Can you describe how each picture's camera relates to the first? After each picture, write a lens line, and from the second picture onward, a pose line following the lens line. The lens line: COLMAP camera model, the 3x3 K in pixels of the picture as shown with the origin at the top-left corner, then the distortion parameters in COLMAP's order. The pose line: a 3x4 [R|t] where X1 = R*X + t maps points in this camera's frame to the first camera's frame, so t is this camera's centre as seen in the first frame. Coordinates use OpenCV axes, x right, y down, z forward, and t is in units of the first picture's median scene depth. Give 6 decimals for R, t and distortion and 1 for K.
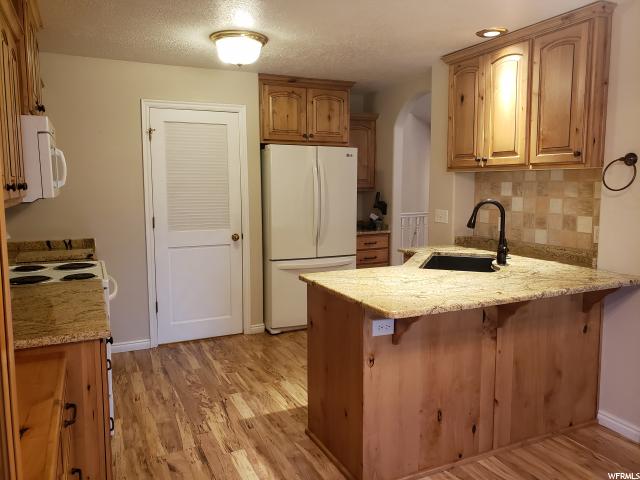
lens RADIAL K [[501.4, 0, 319.1], [0, 501.4, 236.9], [0, 0, 1]] dist [0.006091, 0.002868]
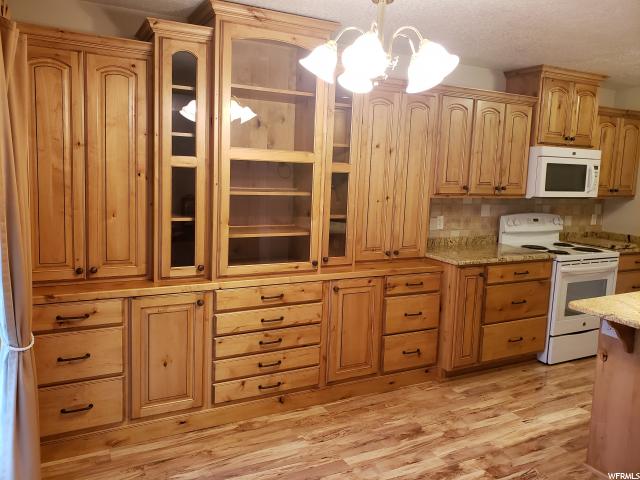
lens RADIAL K [[497.5, 0, 318.6], [0, 497.5, 224.5], [0, 0, 1]] dist [0.035301, -0.009617]
pose [[0.048054, 0.117703, -0.991885, 0.849708], [-0.146279, 0.983155, 0.109580, -0.053884], [0.988076, 0.139826, 0.064462, 0.180914]]
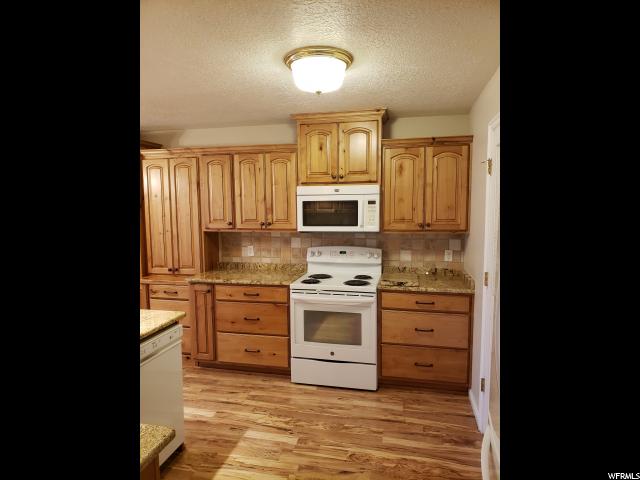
lens RADIAL K [[375.8, 0, 320.0], [0, 375.8, 240.0], [0, 0, 1]] dist [0.046093, -0.000600]
pose [[-0.615282, 0.081029, -0.784132, 0.398631], [-0.076161, 0.983940, 0.161437, -0.225643], [0.784620, 0.159050, -0.599229, 1.560573]]
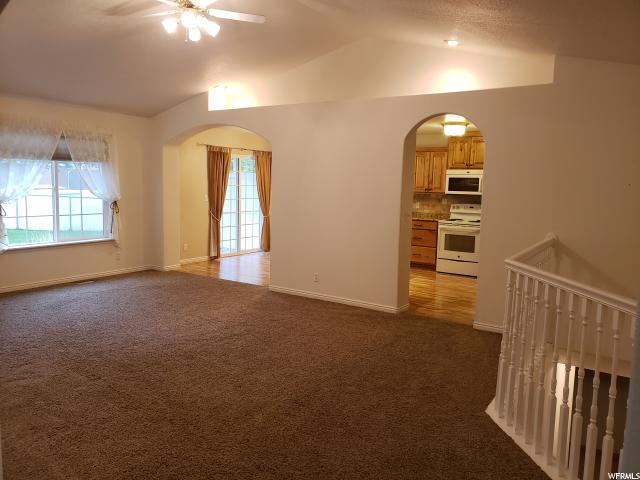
lens RADIAL K [[487.0, 0, 320.0], [0, 487.0, 240.0], [0, 0, 1]] dist [0.084976, 0.000133]
pose [[-0.848076, 0.050532, -0.527459, 1.617381], [-0.076295, 0.973424, 0.215928, -0.352466], [0.524353, 0.223366, -0.821682, 2.781219]]
